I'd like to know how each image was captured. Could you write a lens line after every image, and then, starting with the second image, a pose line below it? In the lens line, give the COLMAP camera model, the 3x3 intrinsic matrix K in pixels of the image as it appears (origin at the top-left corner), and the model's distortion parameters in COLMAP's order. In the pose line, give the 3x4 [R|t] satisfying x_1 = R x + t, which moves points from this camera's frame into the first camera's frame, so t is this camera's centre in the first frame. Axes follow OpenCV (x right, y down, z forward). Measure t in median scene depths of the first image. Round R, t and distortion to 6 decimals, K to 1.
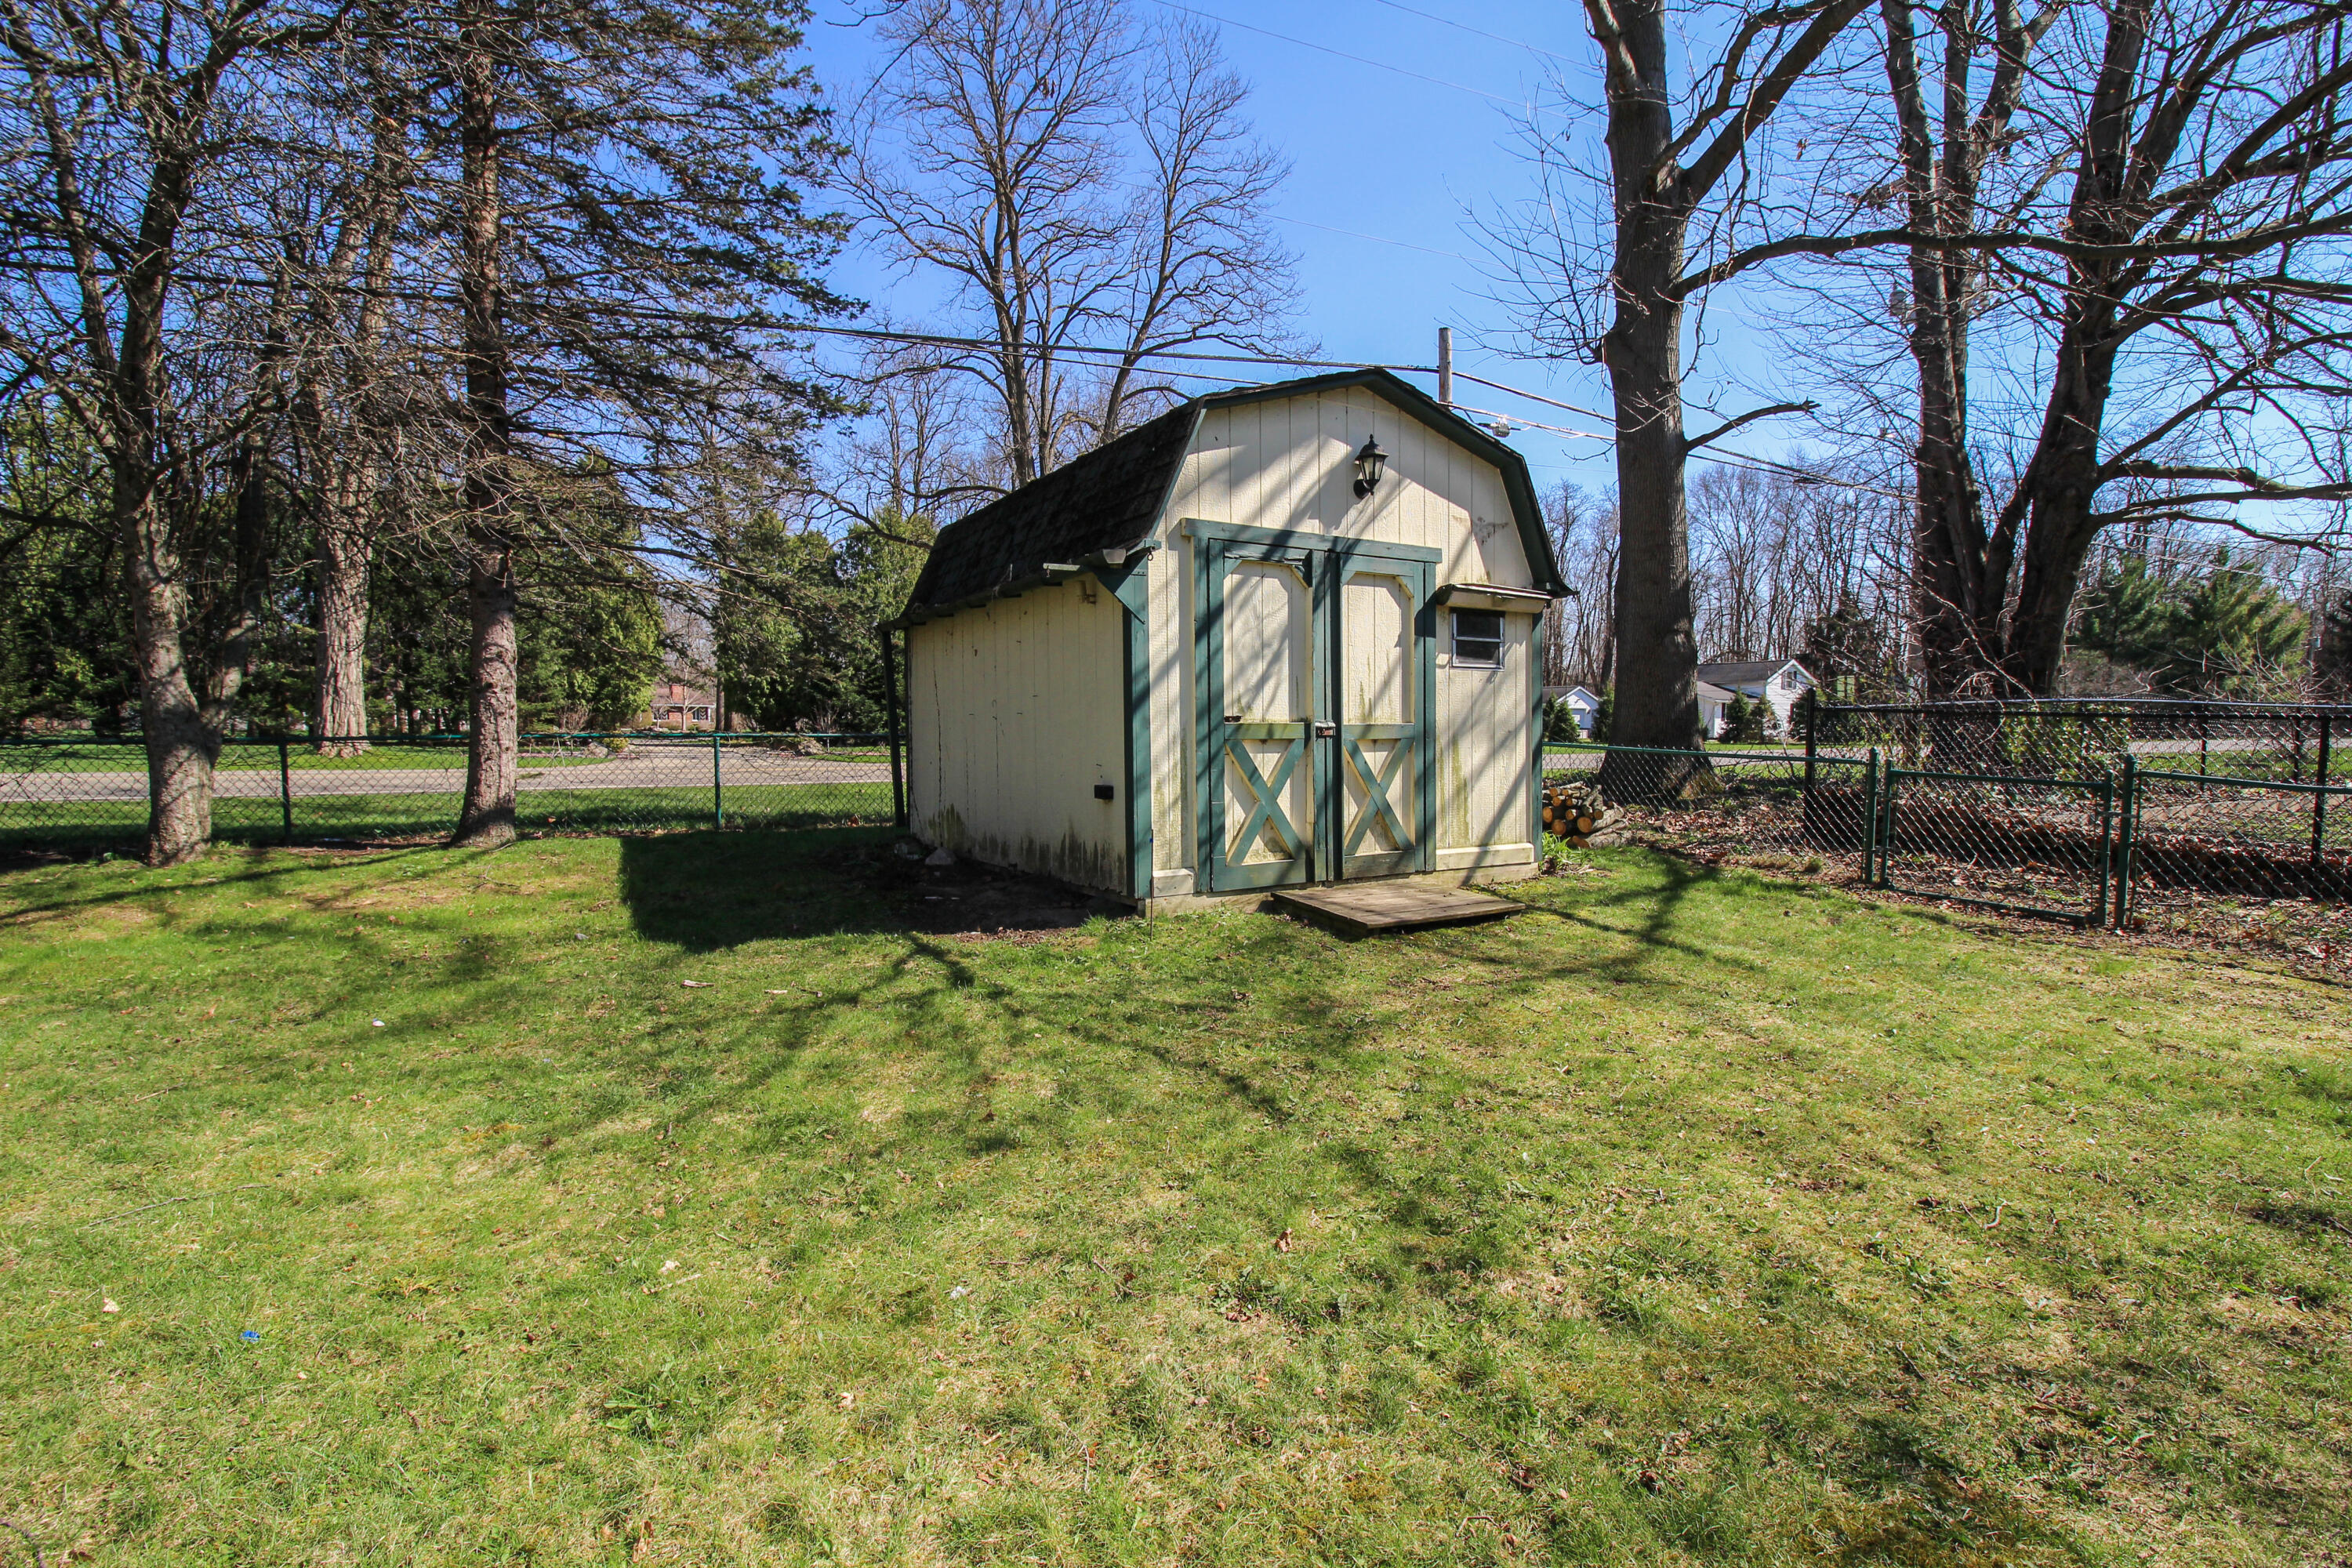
lens RADIAL K [[1088.2, 0, 1185.1], [0, 1088.2, 782.5], [0, 0, 1]] dist [0.005683, -0.017418]
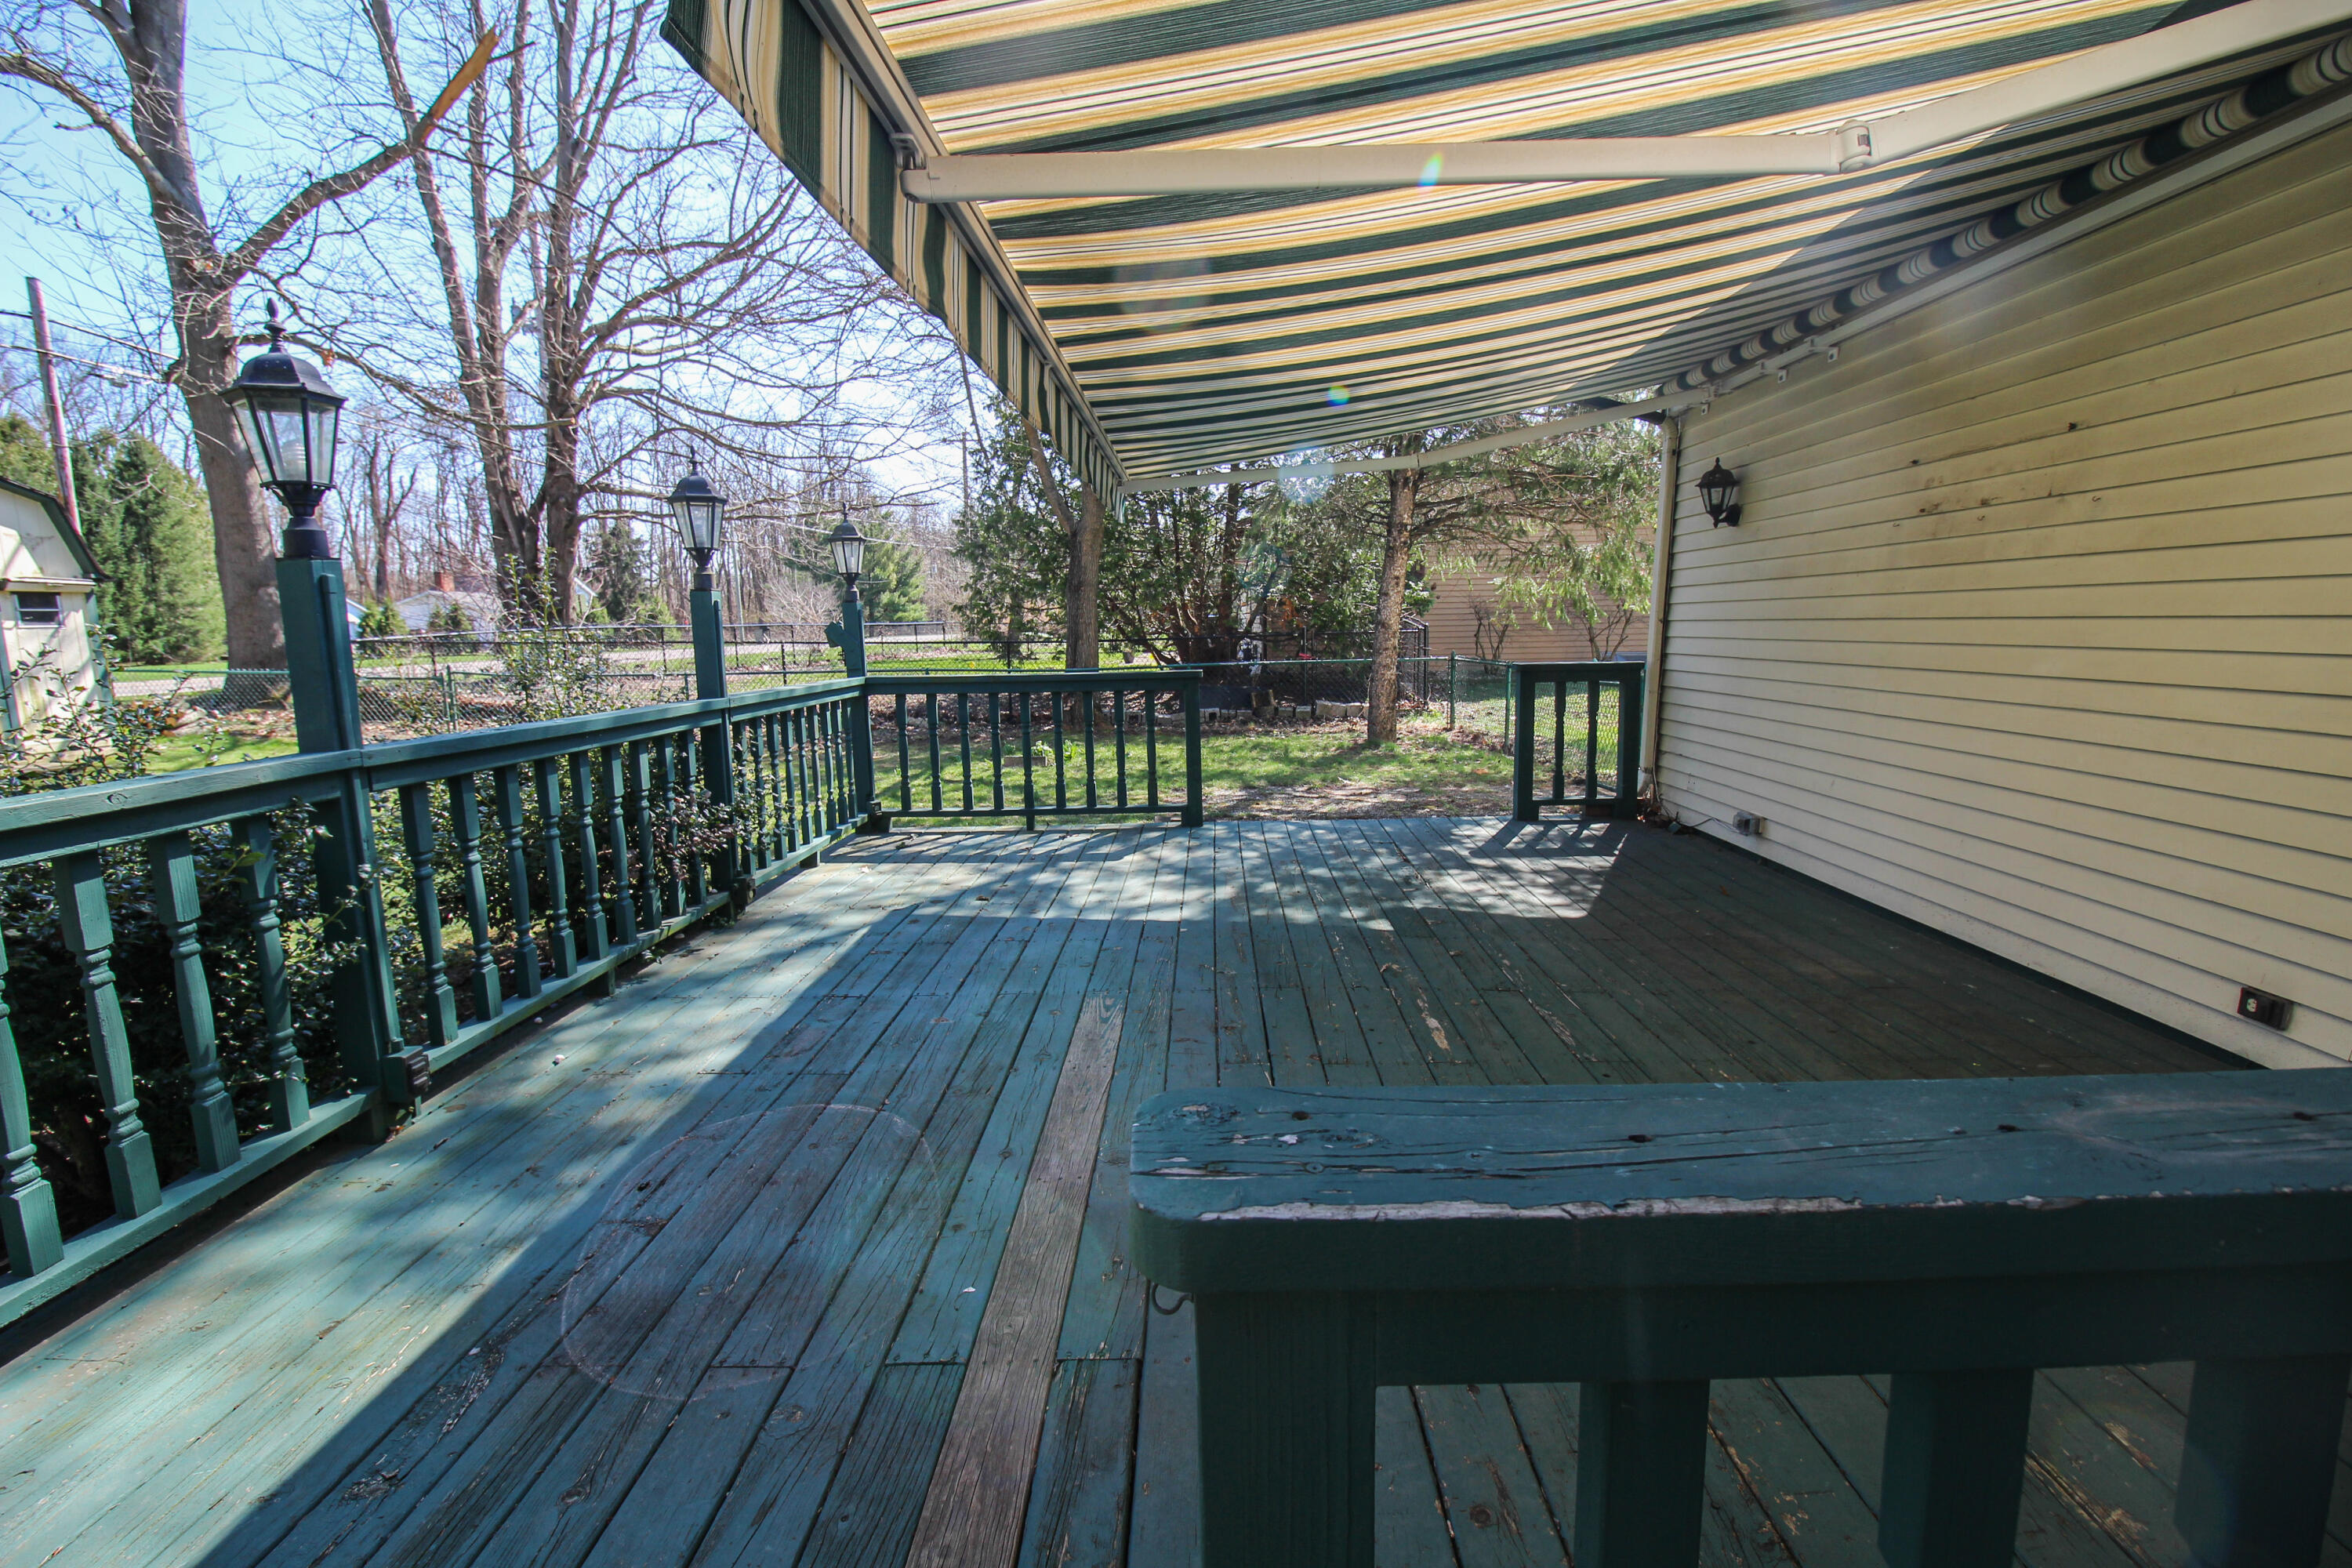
lens RADIAL K [[1088.2, 0, 1185.1], [0, 1088.2, 782.5], [0, 0, 1]] dist [0.005683, -0.017418]
pose [[0.557163, -0.125327, 0.820891, -0.069673], [0.051960, 0.991870, 0.116164, 0.016339], [-0.828776, -0.022069, 0.559145, -0.778722]]
